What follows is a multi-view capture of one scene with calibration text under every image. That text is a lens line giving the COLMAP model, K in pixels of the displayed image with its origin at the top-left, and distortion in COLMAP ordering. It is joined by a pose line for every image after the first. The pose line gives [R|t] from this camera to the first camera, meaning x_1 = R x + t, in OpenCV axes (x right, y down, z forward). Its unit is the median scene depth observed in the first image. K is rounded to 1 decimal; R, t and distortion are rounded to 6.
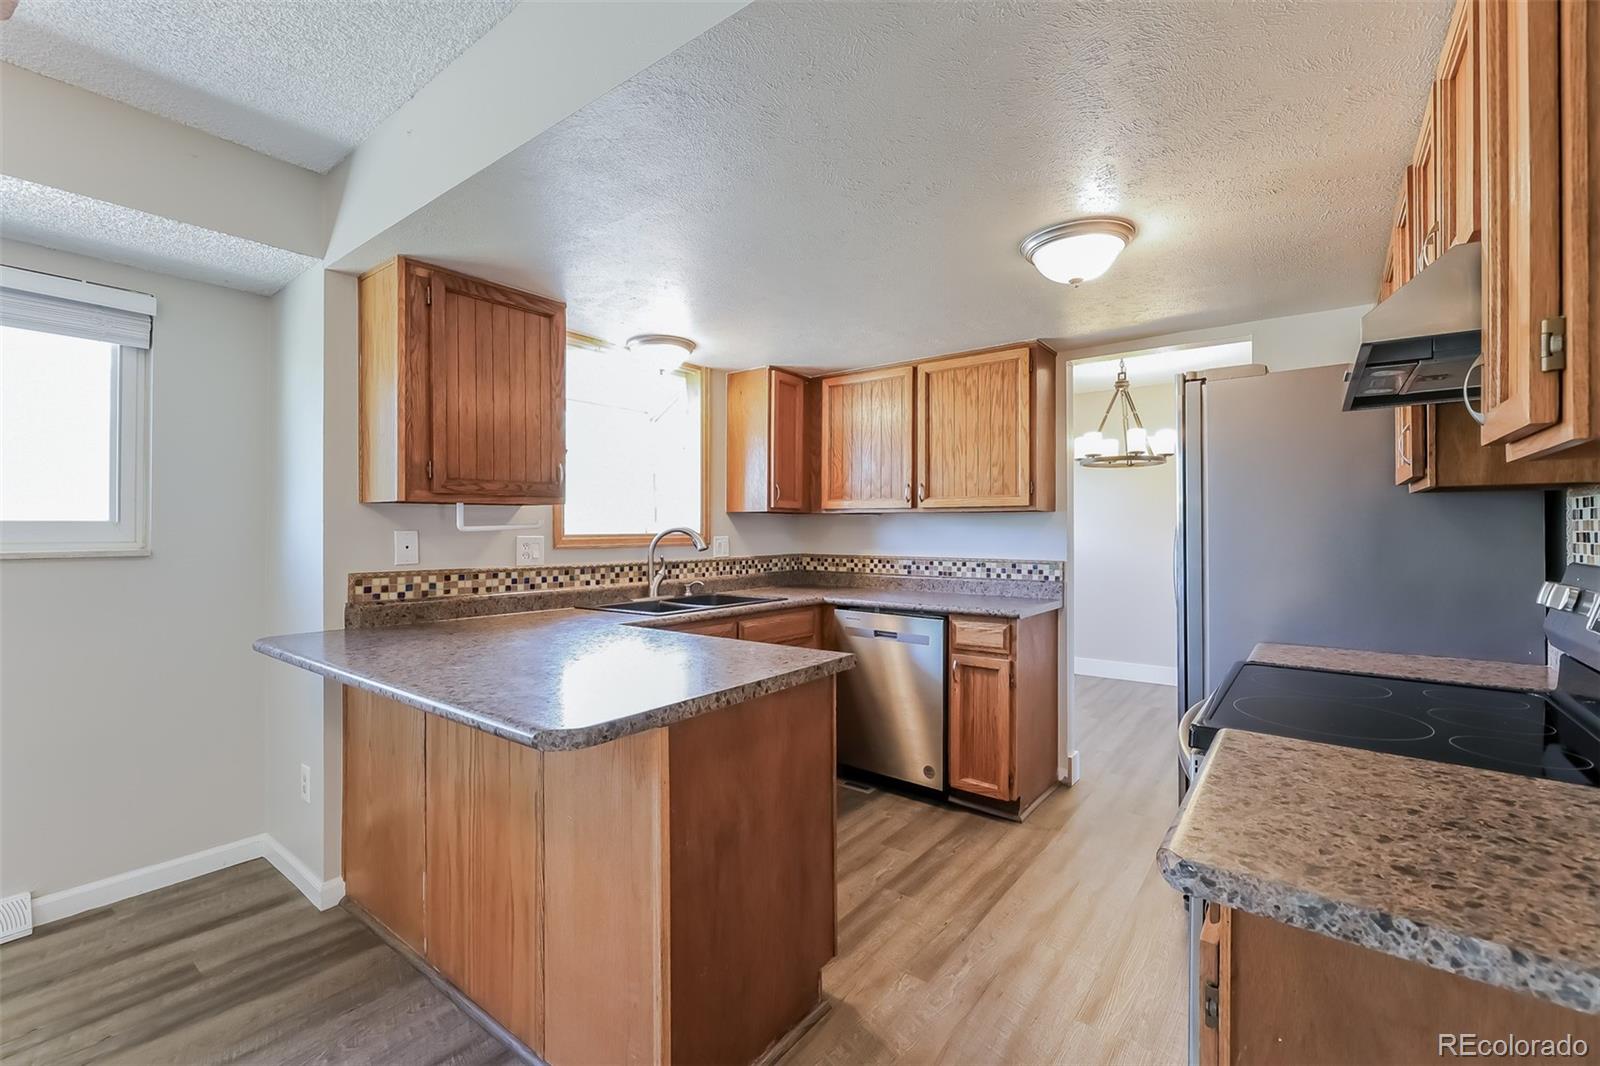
lens RADIAL K [[684.8, 0, 790.7], [0, 684.8, 531.3], [0, 0, 1]] dist [0.011004, 0.000166]
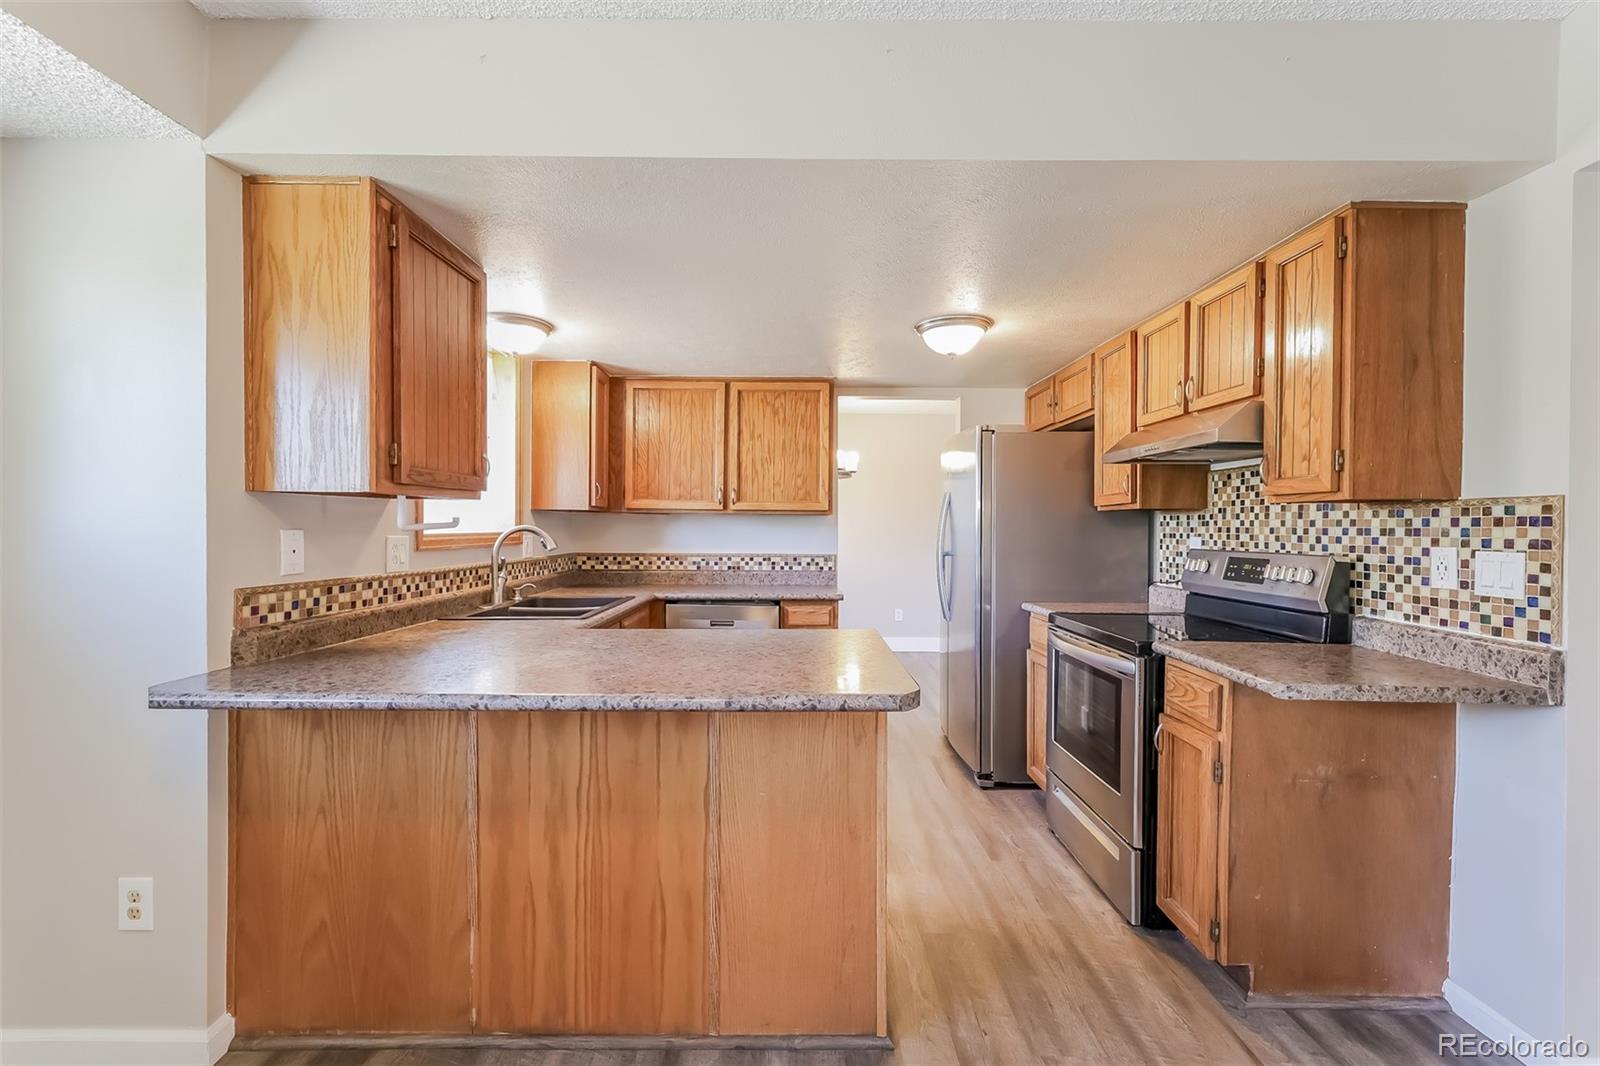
lens RADIAL K [[684.8, 0, 794.9], [0, 684.8, 535.2], [0, 0, 1]] dist [0.011004, 0.000166]
pose [[0.788912, -0.001871, 0.614504, -0.494787], [-0.004234, 0.999955, 0.008481, -0.002645], [-0.614492, -0.009293, 0.788868, 0.059000]]
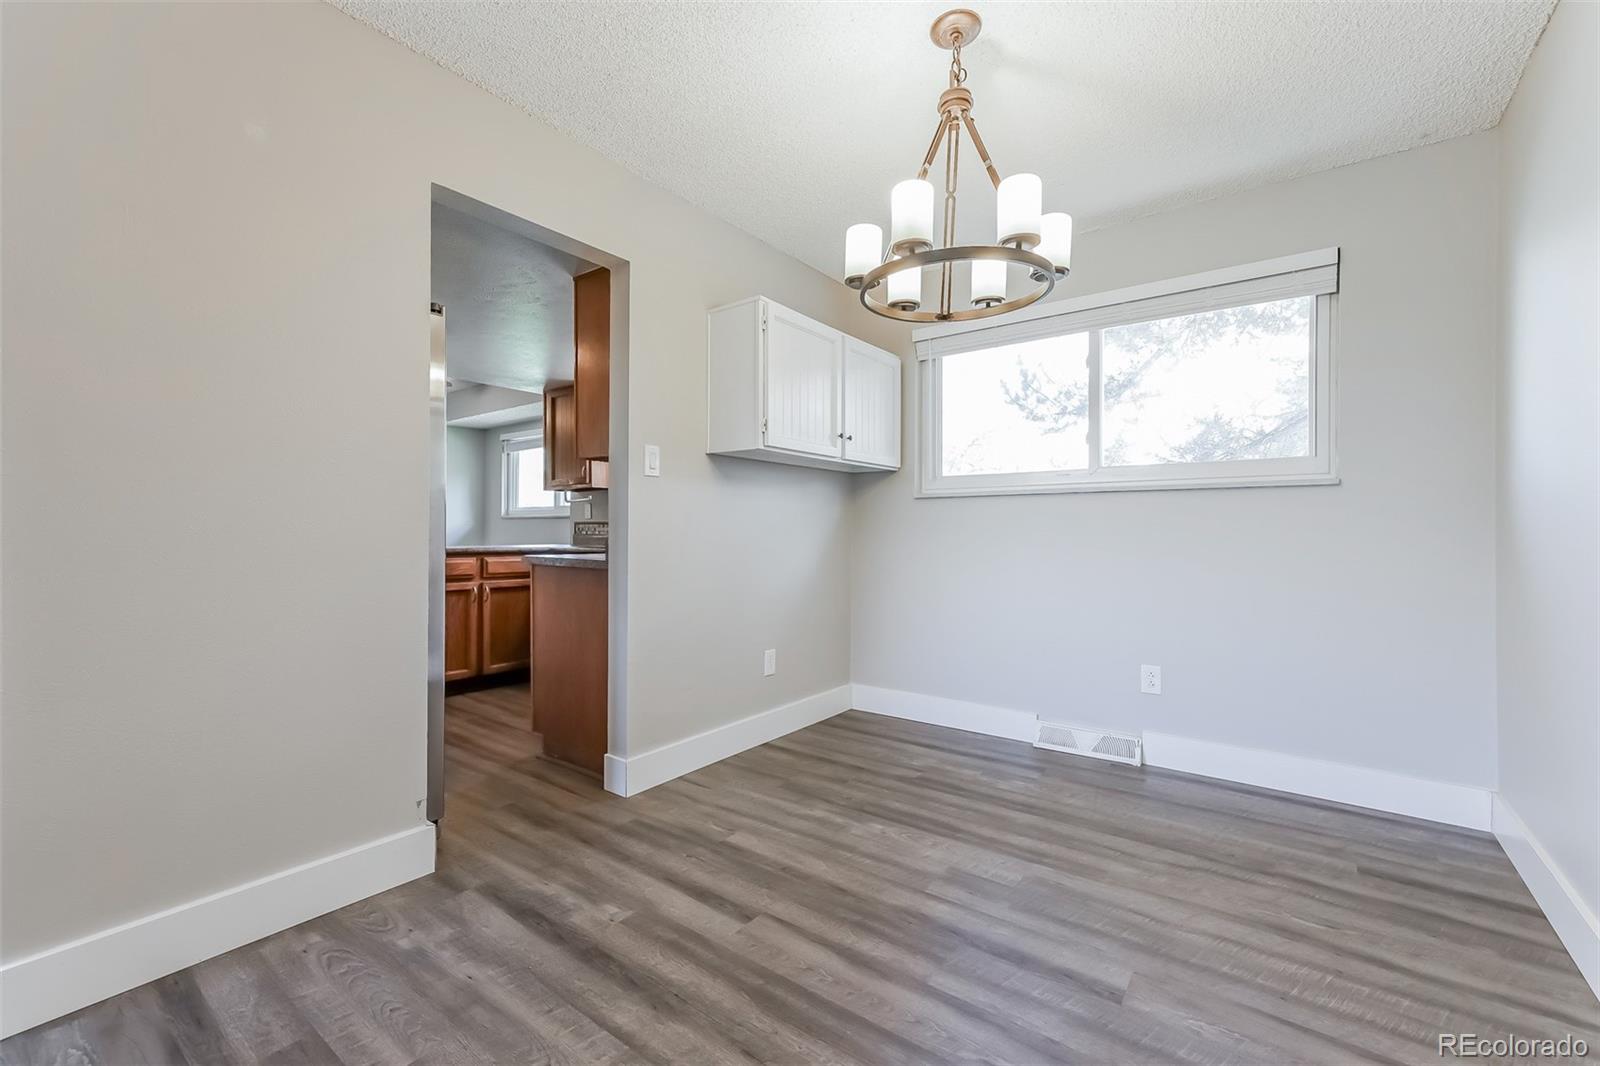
lens RADIAL K [[684.8, 0, 799.8], [0, 684.8, 514.3], [0, 0, 1]] dist [0.011004, 0.000166]
pose [[0.025134, -0.020942, -0.999465, 1.413480], [0.002707, 0.999778, -0.020881, 0.070170], [0.999680, -0.002181, 0.025185, 1.370370]]
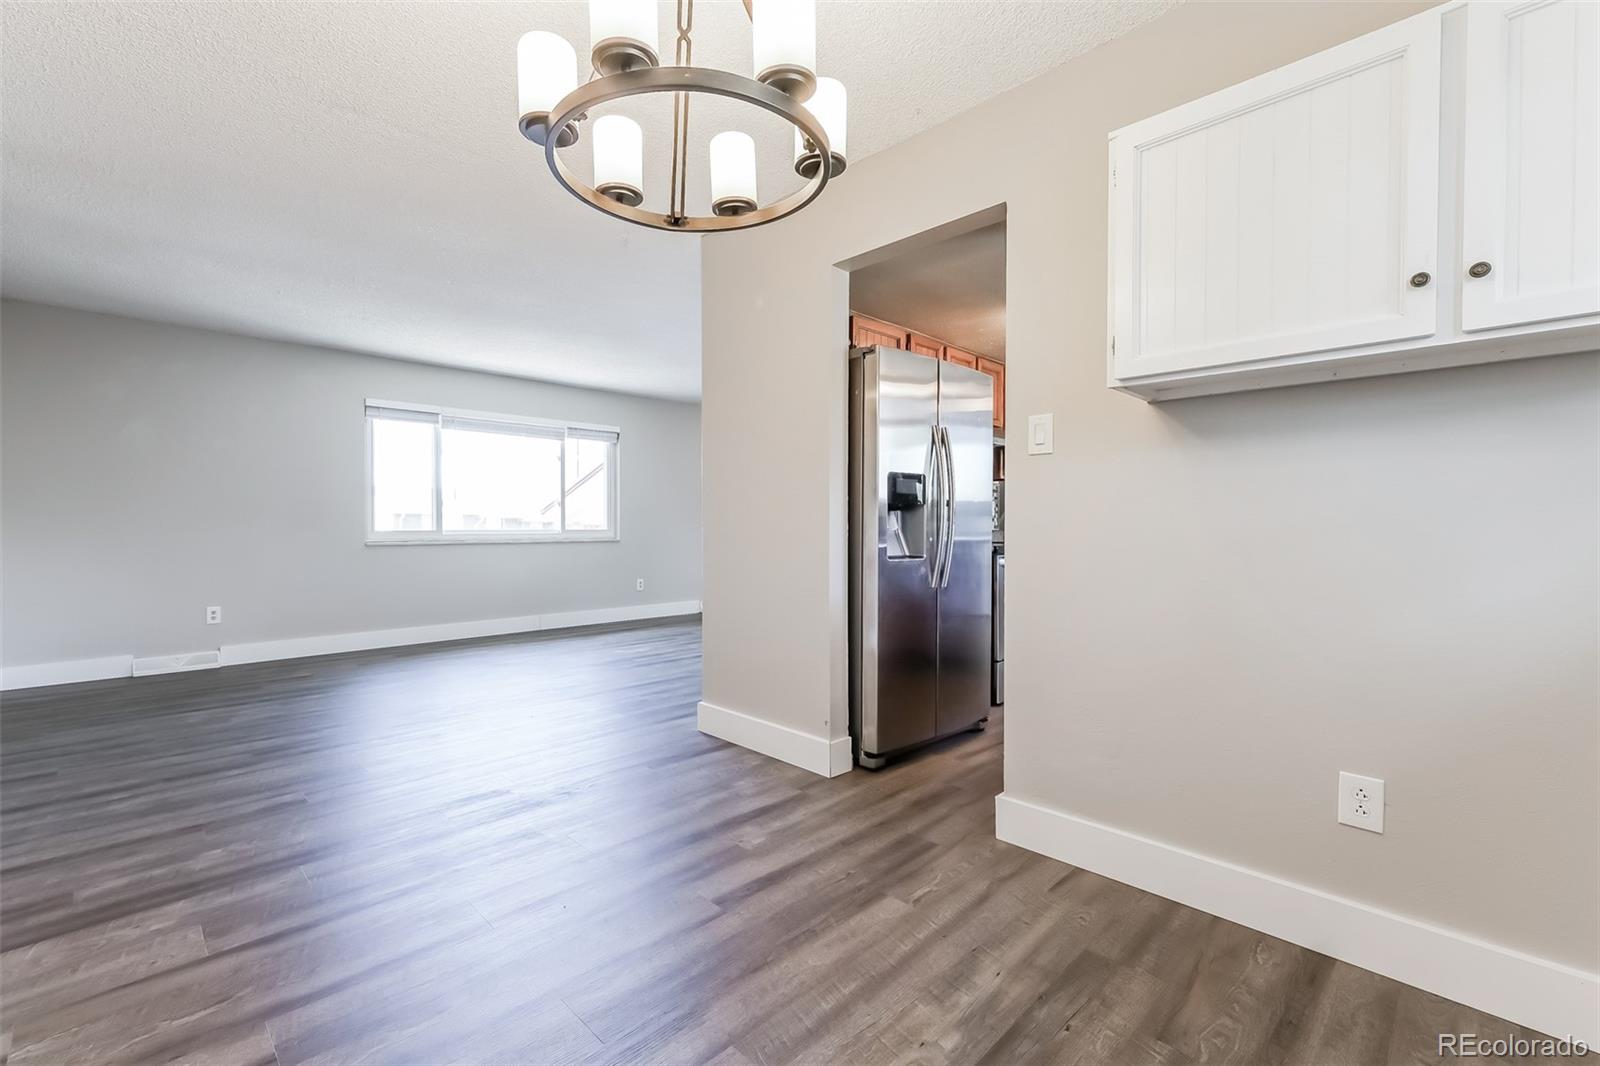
lens RADIAL K [[684.8, 0, 763.5], [0, 684.8, 539.3], [0, 0, 1]] dist [0.011004, 0.000166]
pose [[-0.990120, -0.000112, 0.140223, 0.666578], [0.002475, 0.999830, 0.018270, 0.069173], [-0.140201, 0.018436, -0.989951, 1.953767]]
